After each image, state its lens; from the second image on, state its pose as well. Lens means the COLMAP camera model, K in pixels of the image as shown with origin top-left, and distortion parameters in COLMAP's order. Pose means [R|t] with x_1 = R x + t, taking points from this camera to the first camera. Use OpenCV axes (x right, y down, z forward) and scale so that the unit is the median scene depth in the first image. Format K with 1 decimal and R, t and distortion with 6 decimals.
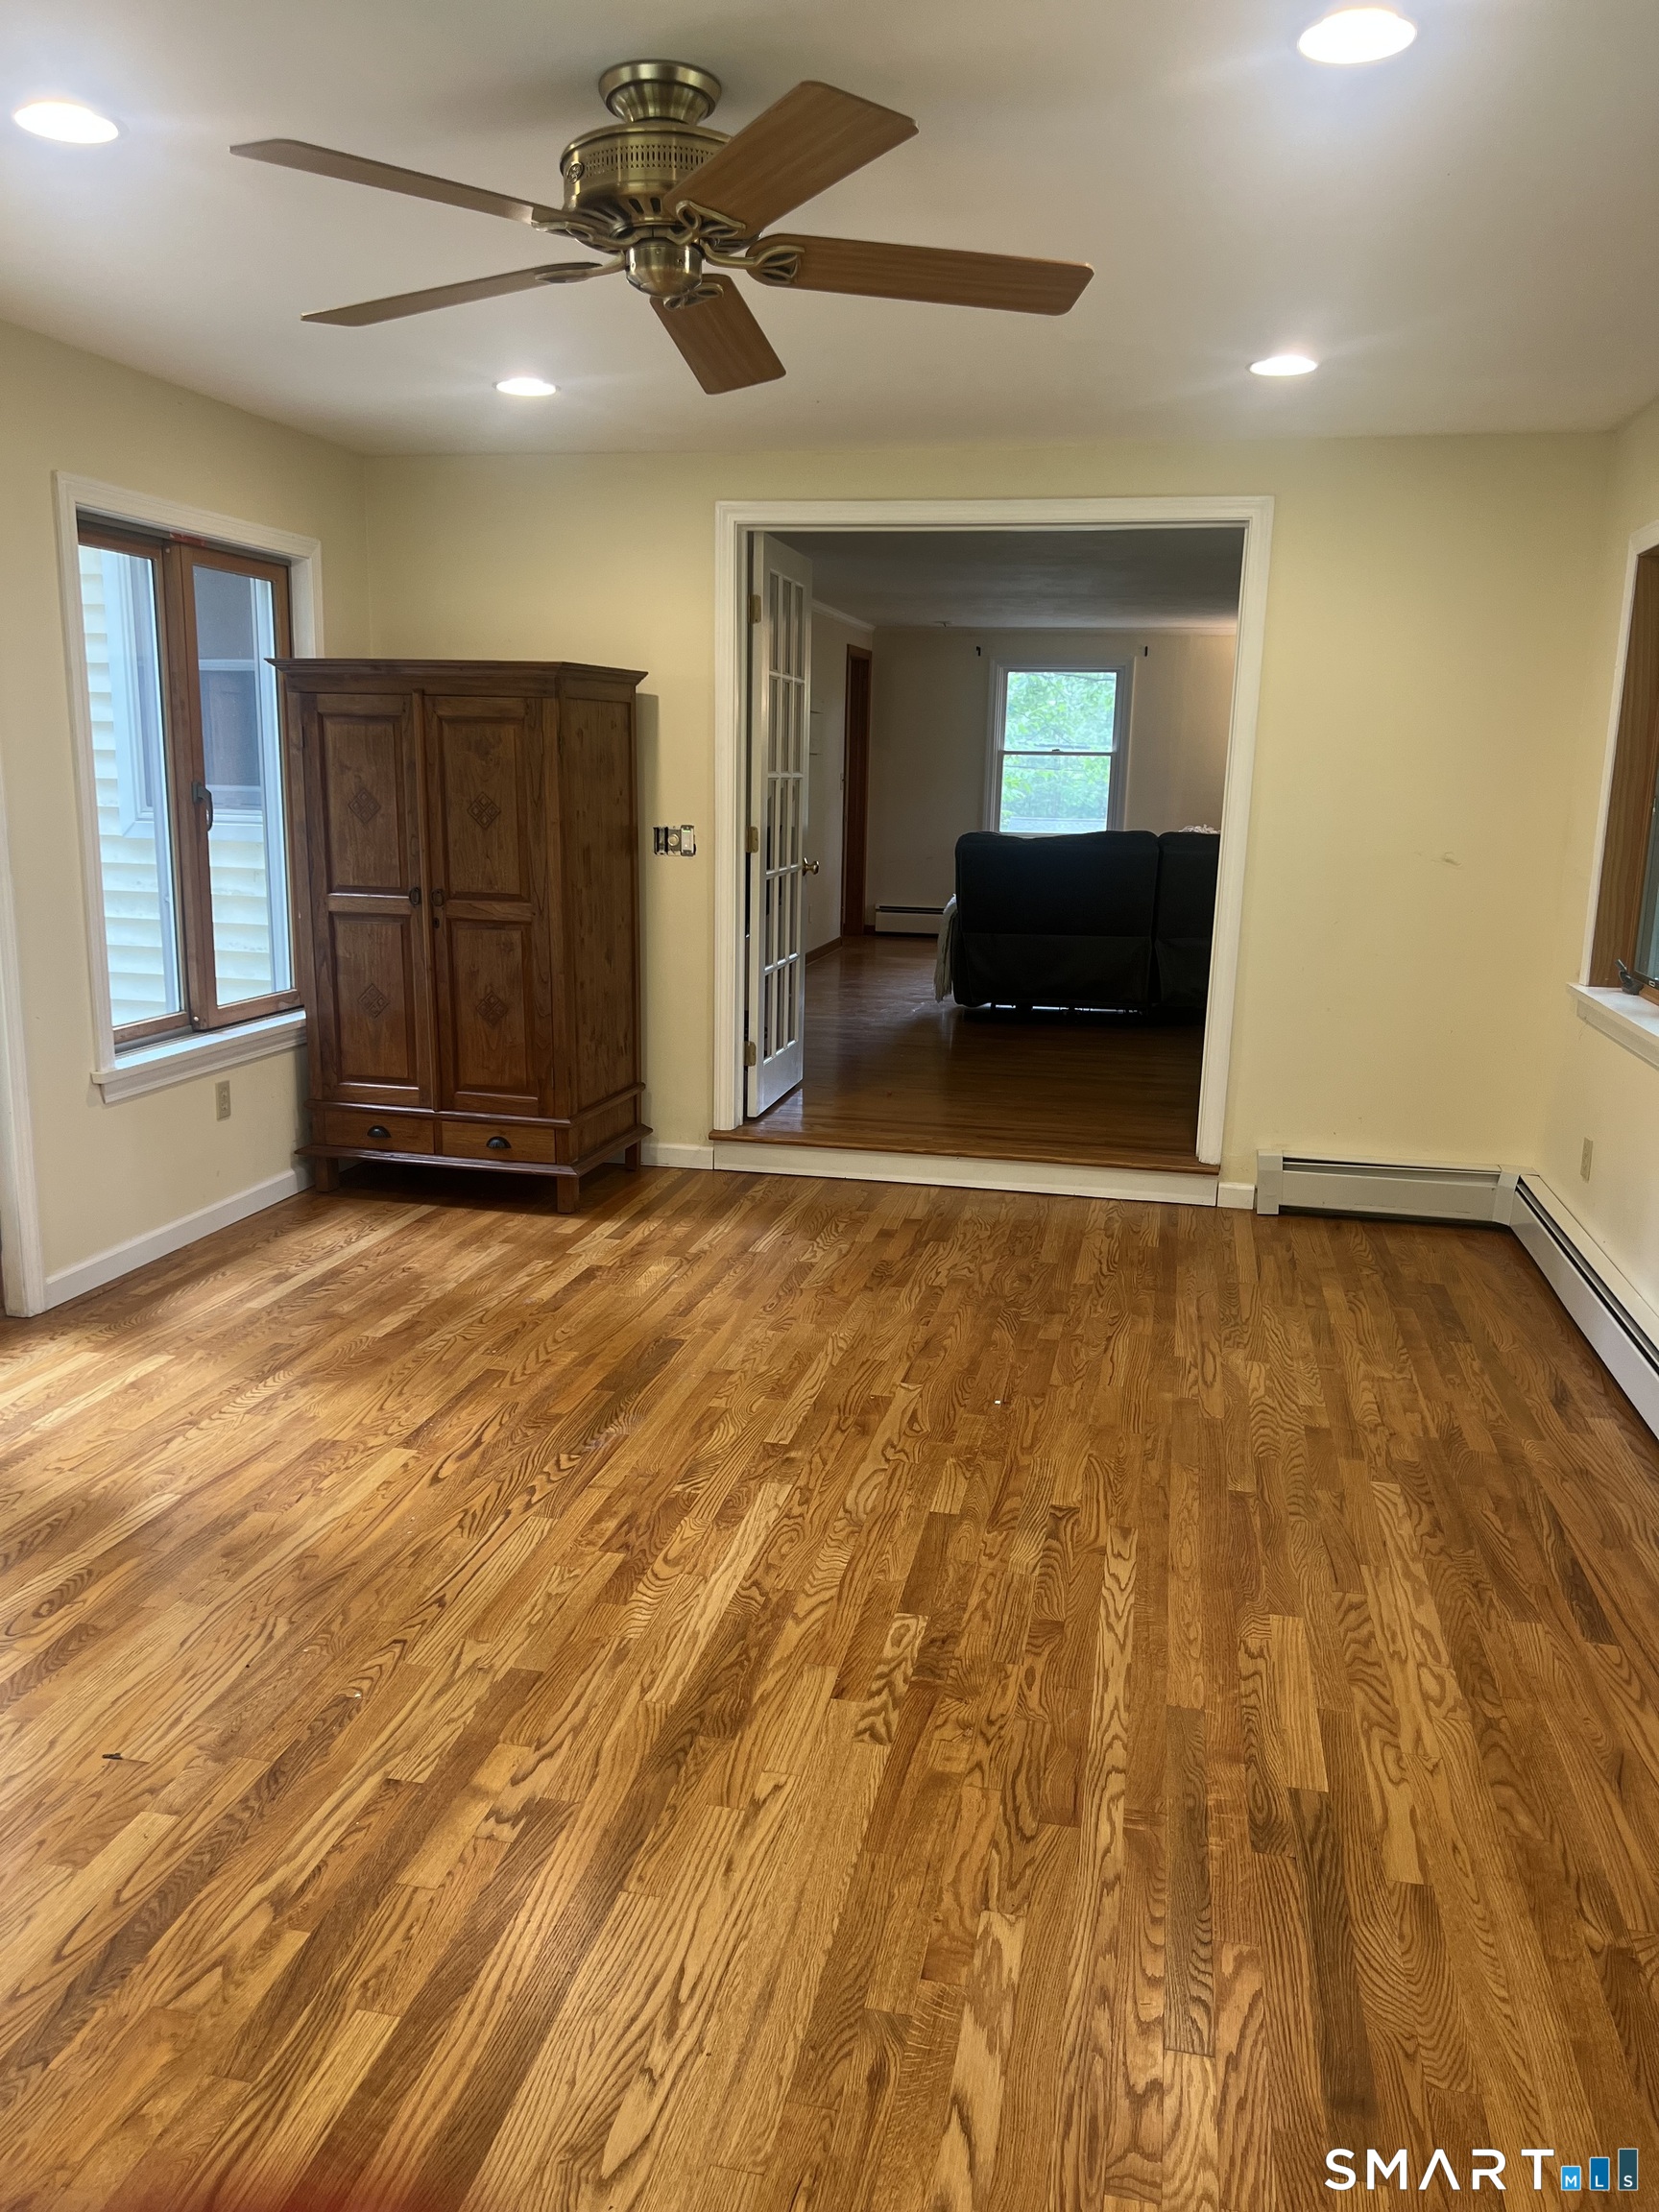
lens RADIAL K [[1655.7, 0, 827.0], [0, 1655.7, 1109.0], [0, 0, 1]] dist [0.013107, 0.000504]
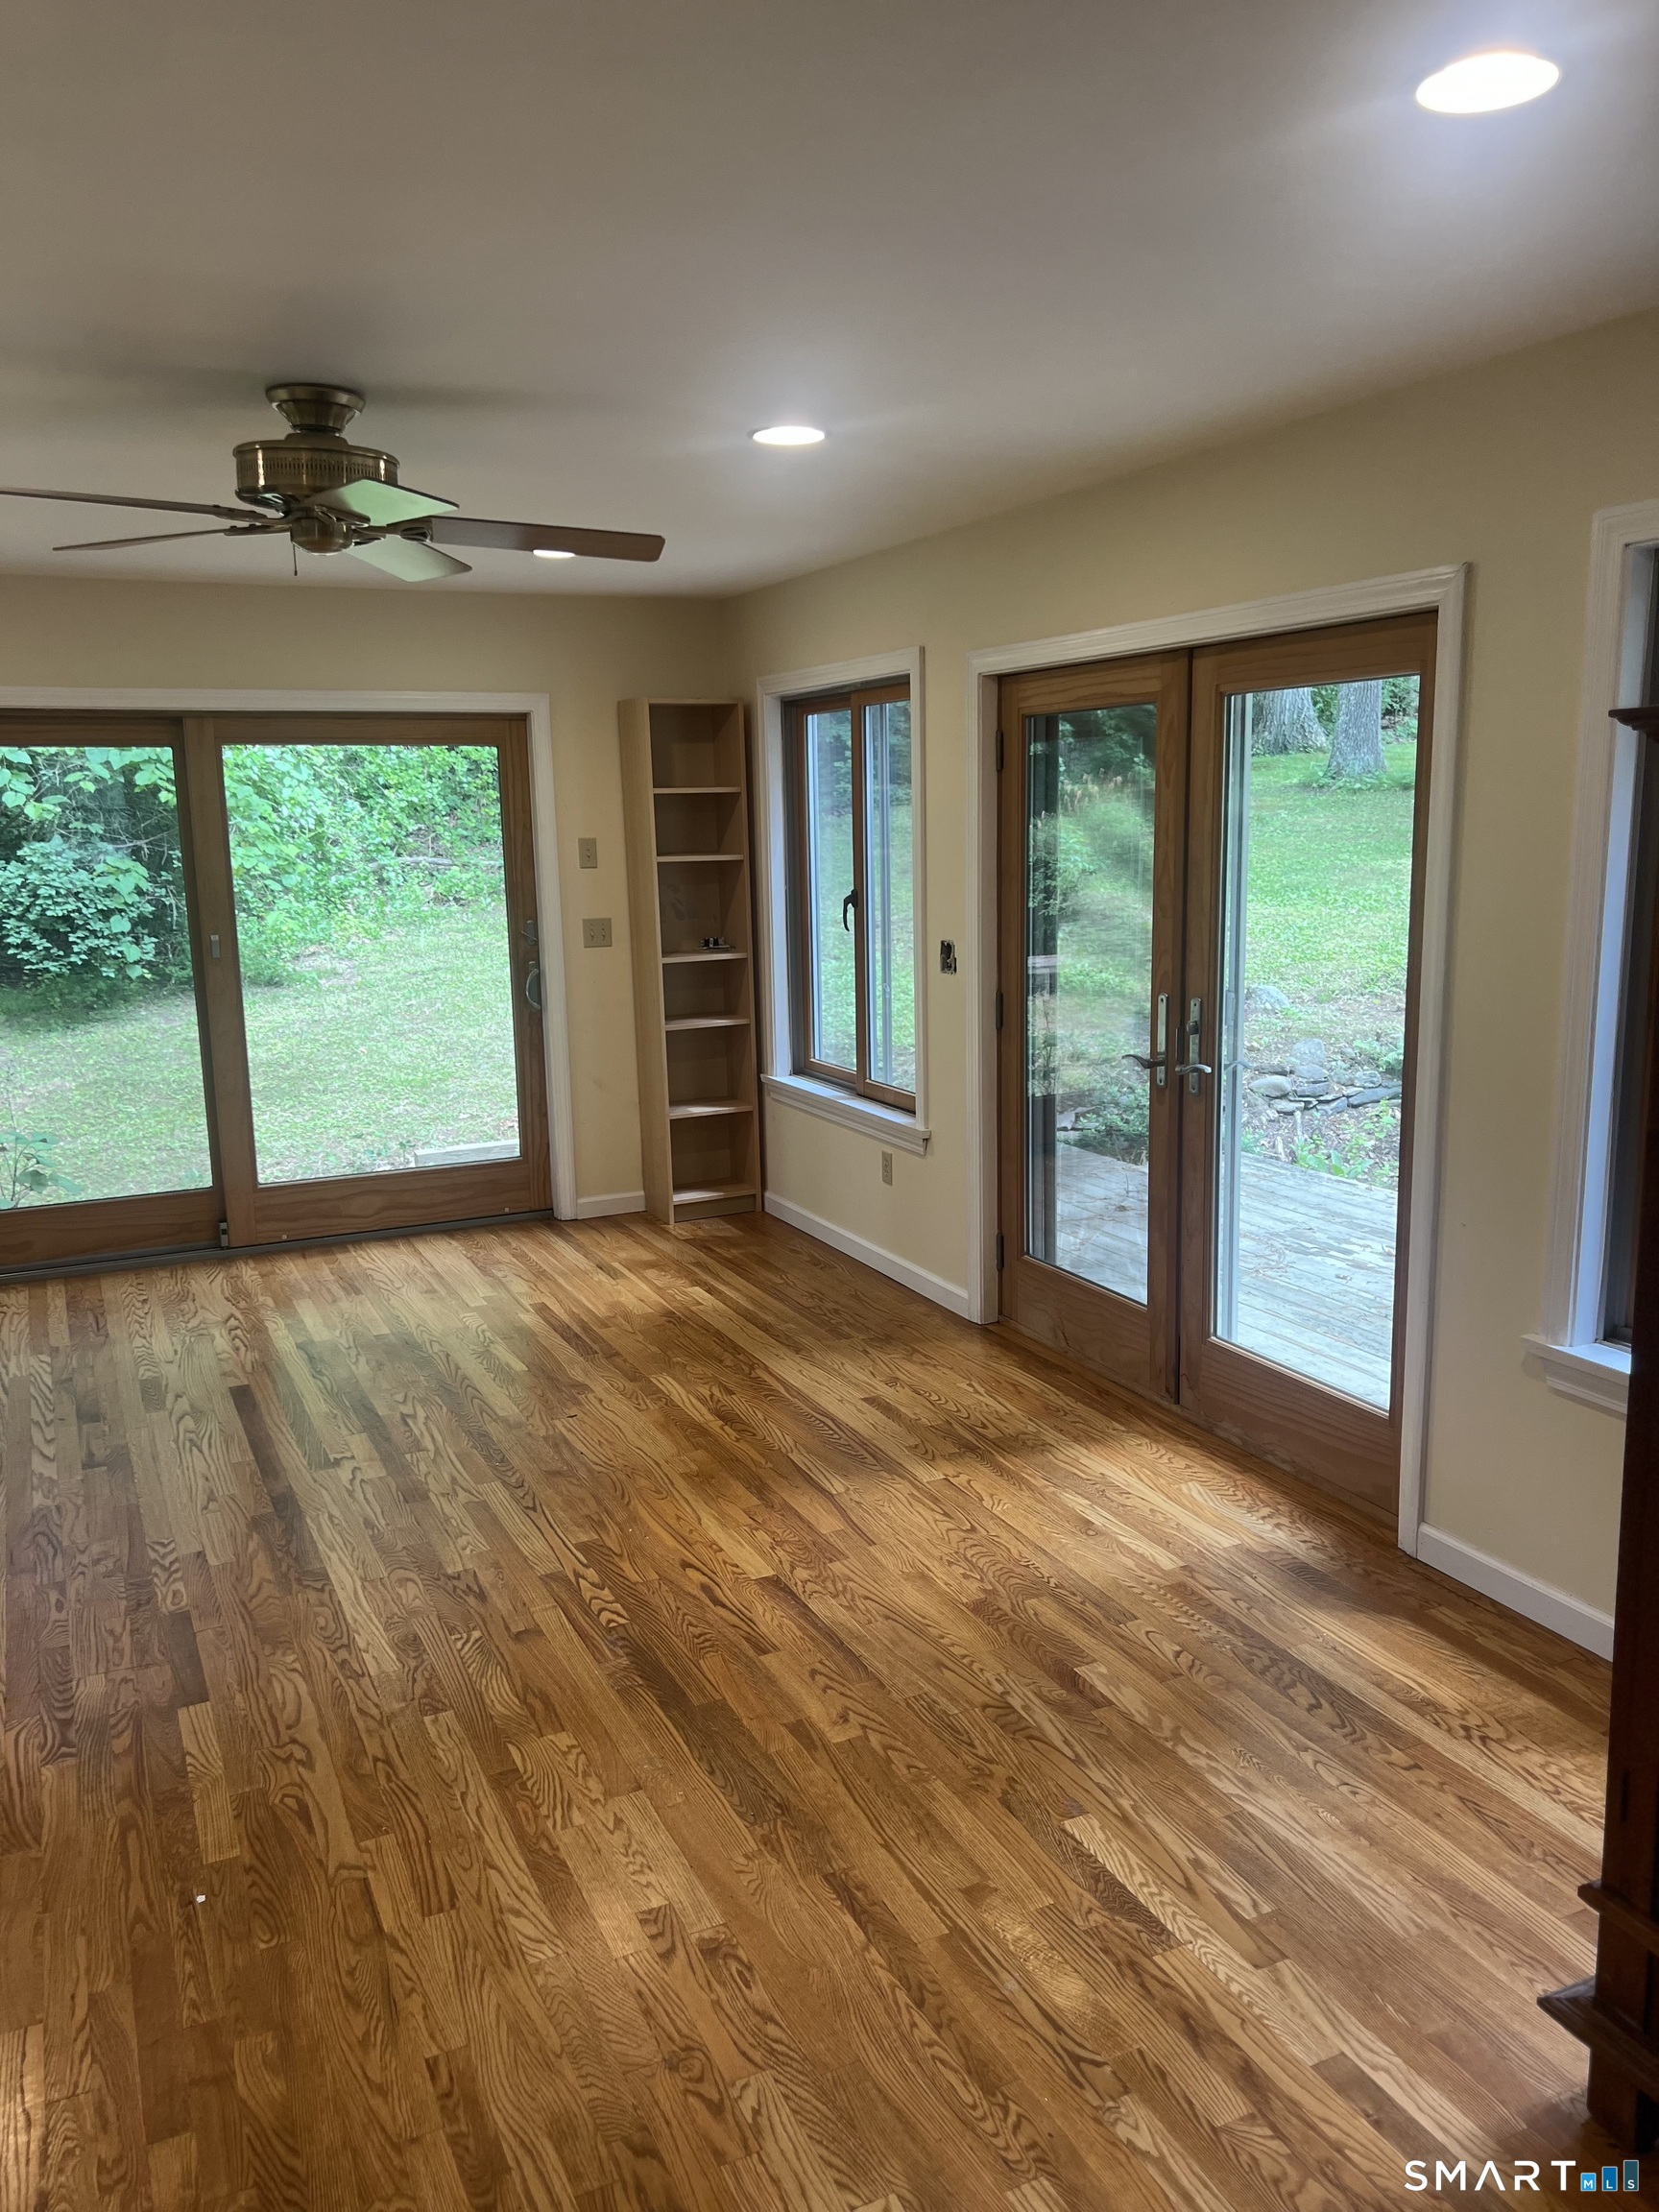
lens RADIAL K [[1655.7, 0, 829.8], [0, 1655.7, 1105.0], [0, 0, 1]] dist [0.013107, 0.000504]
pose [[-0.792254, 0.104797, -0.601124, 0.306246], [-0.119226, 0.939567, 0.320935, -0.413261], [0.598430, 0.325932, -0.731881, 1.734824]]
